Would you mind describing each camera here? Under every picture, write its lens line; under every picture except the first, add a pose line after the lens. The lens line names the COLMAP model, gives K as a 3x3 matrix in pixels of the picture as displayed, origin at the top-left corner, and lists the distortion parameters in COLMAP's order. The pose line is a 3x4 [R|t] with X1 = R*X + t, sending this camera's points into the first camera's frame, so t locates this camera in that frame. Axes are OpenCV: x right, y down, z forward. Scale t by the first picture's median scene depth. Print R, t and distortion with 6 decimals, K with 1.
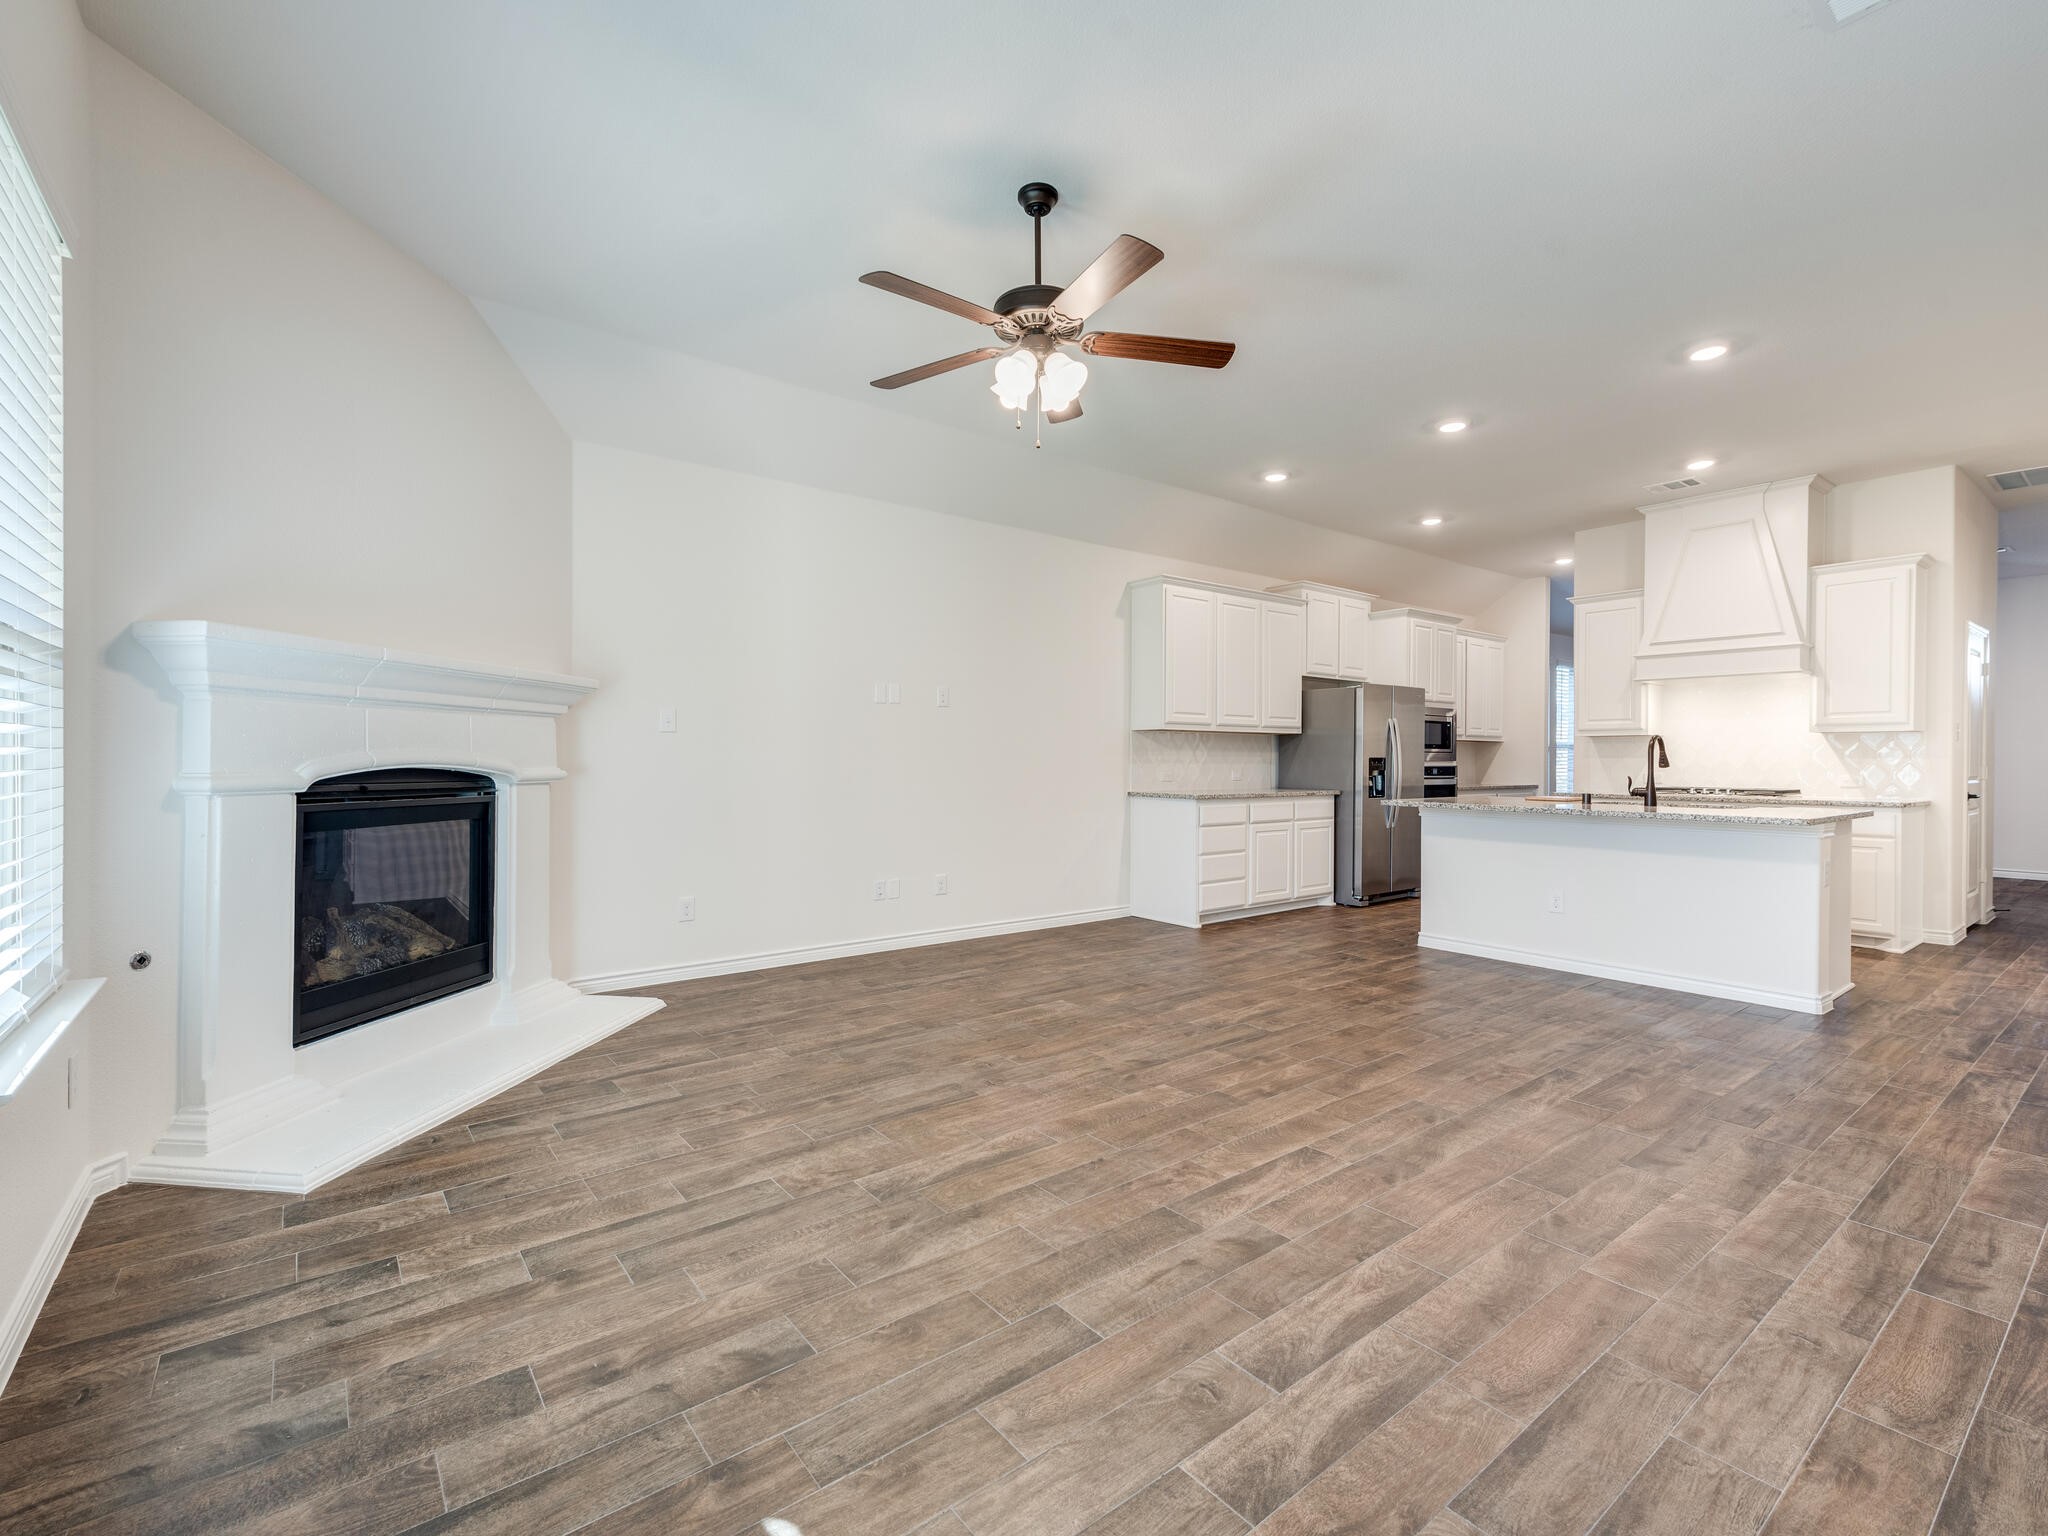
lens RADIAL K [[918.3, 0, 996.7], [0, 918.3, 766.6], [0, 0, 1]] dist [0.015819, -0.006796]
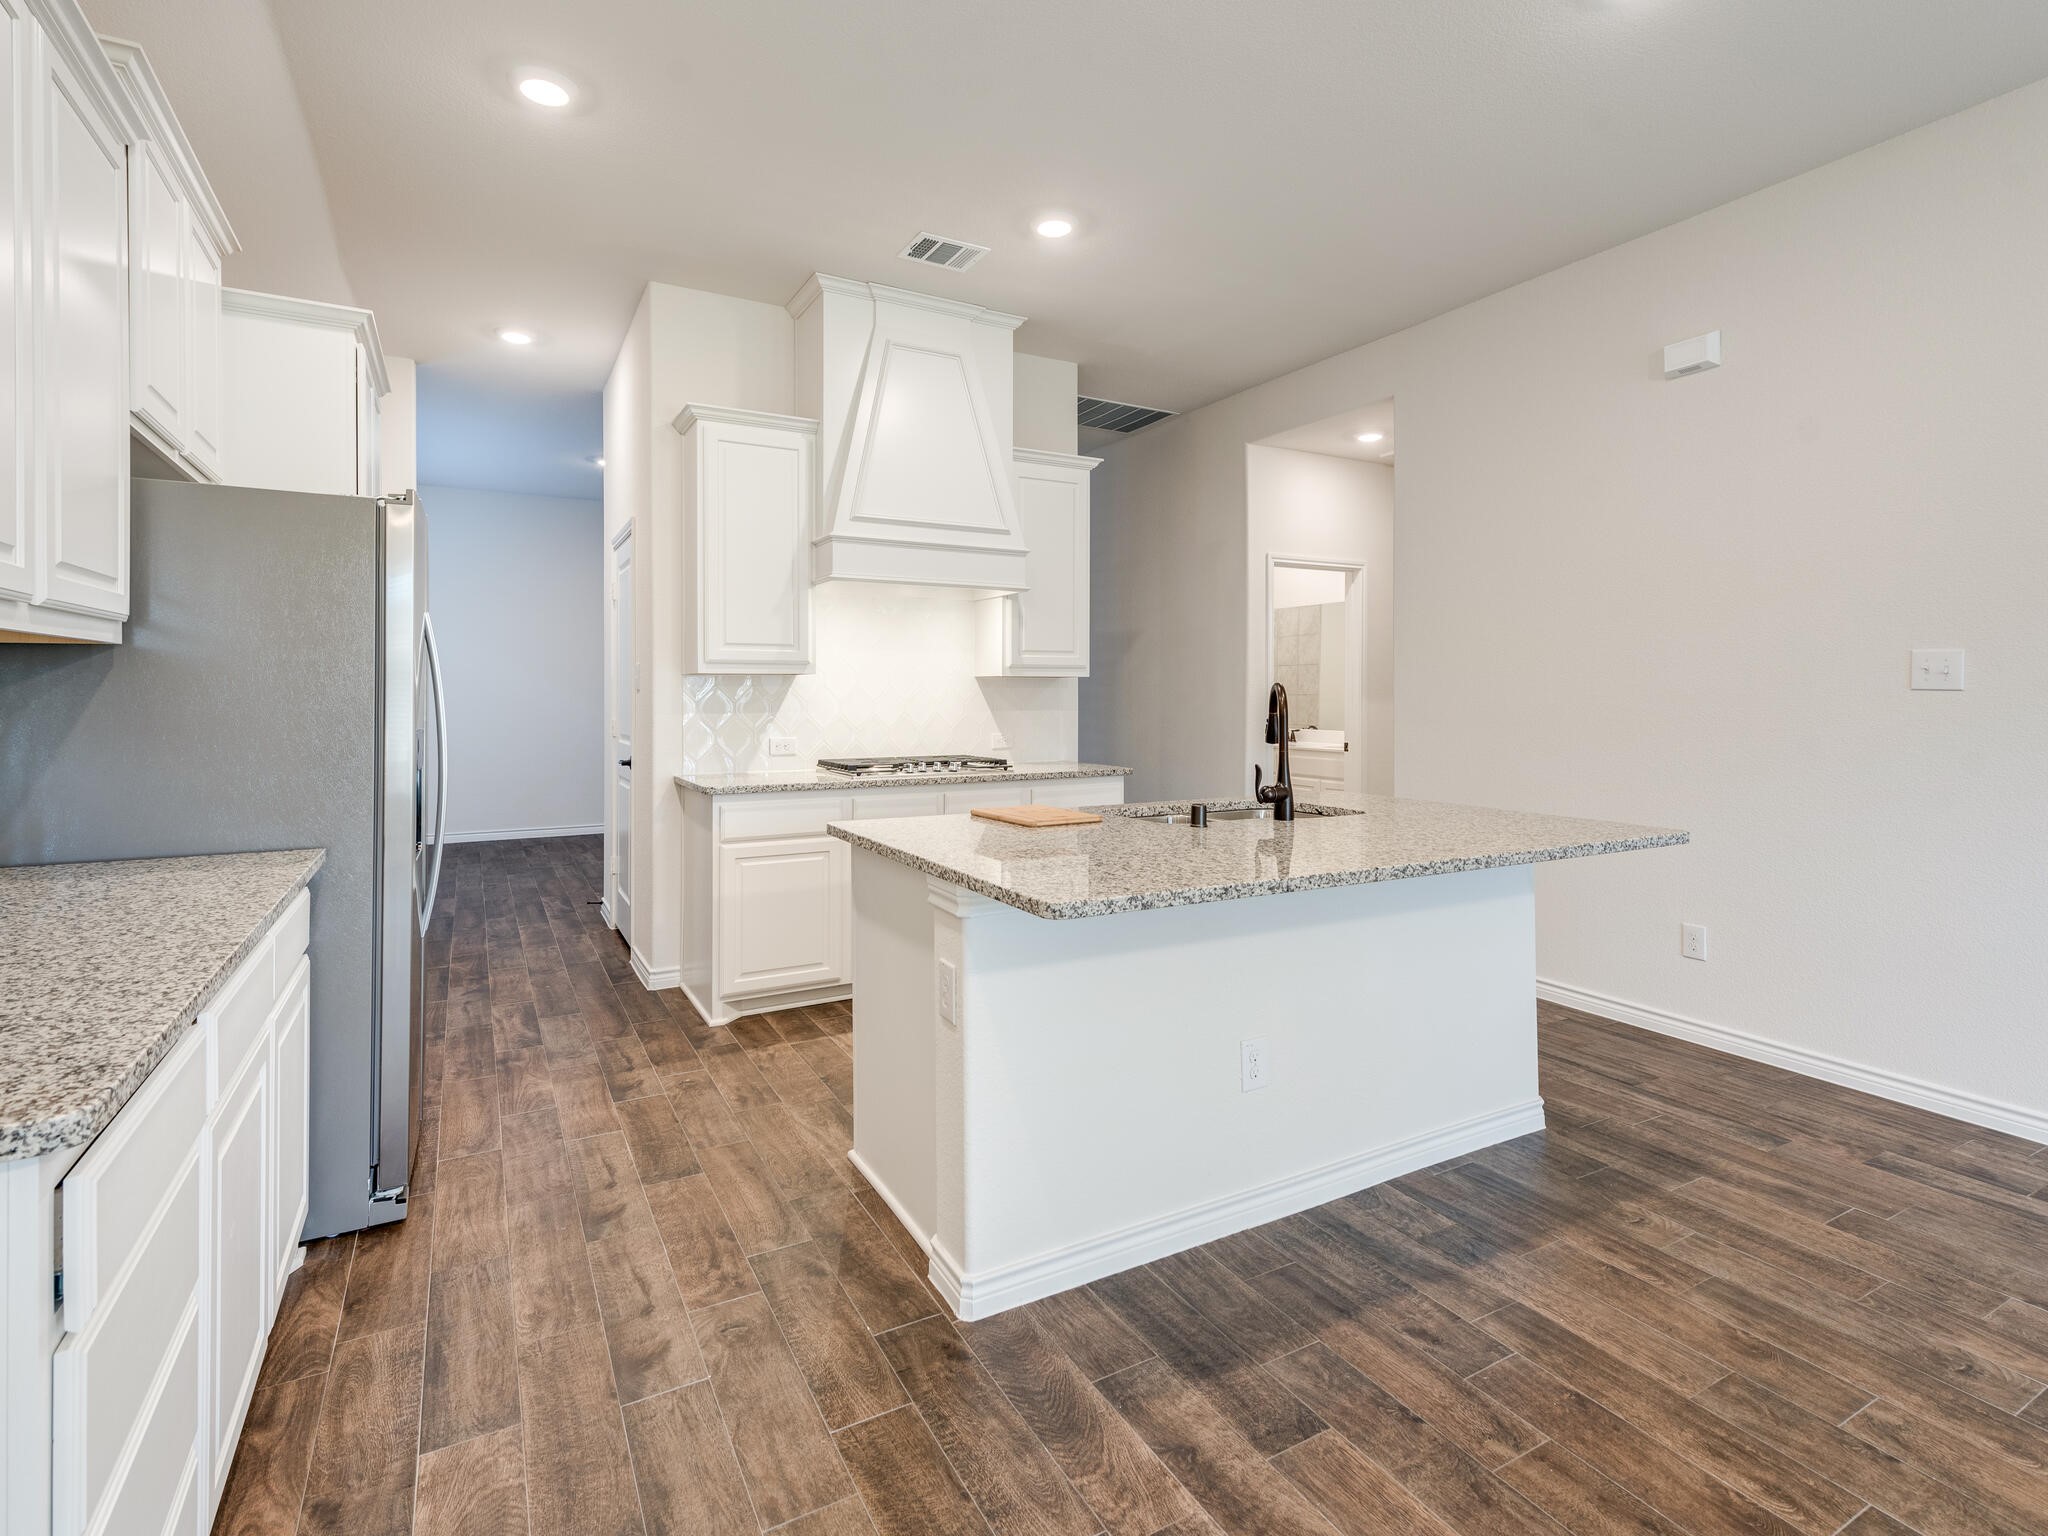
lens RADIAL K [[1009.3, 0, 1025.4], [0, 1009.3, 691.7], [0, 0, 1]] dist [0.018618, -0.005871]
pose [[0.127475, -0.003862, 0.991834, 0.118374], [0.007219, 0.999970, 0.002966, -0.032188], [-0.991816, 0.006782, 0.127499, 1.057203]]
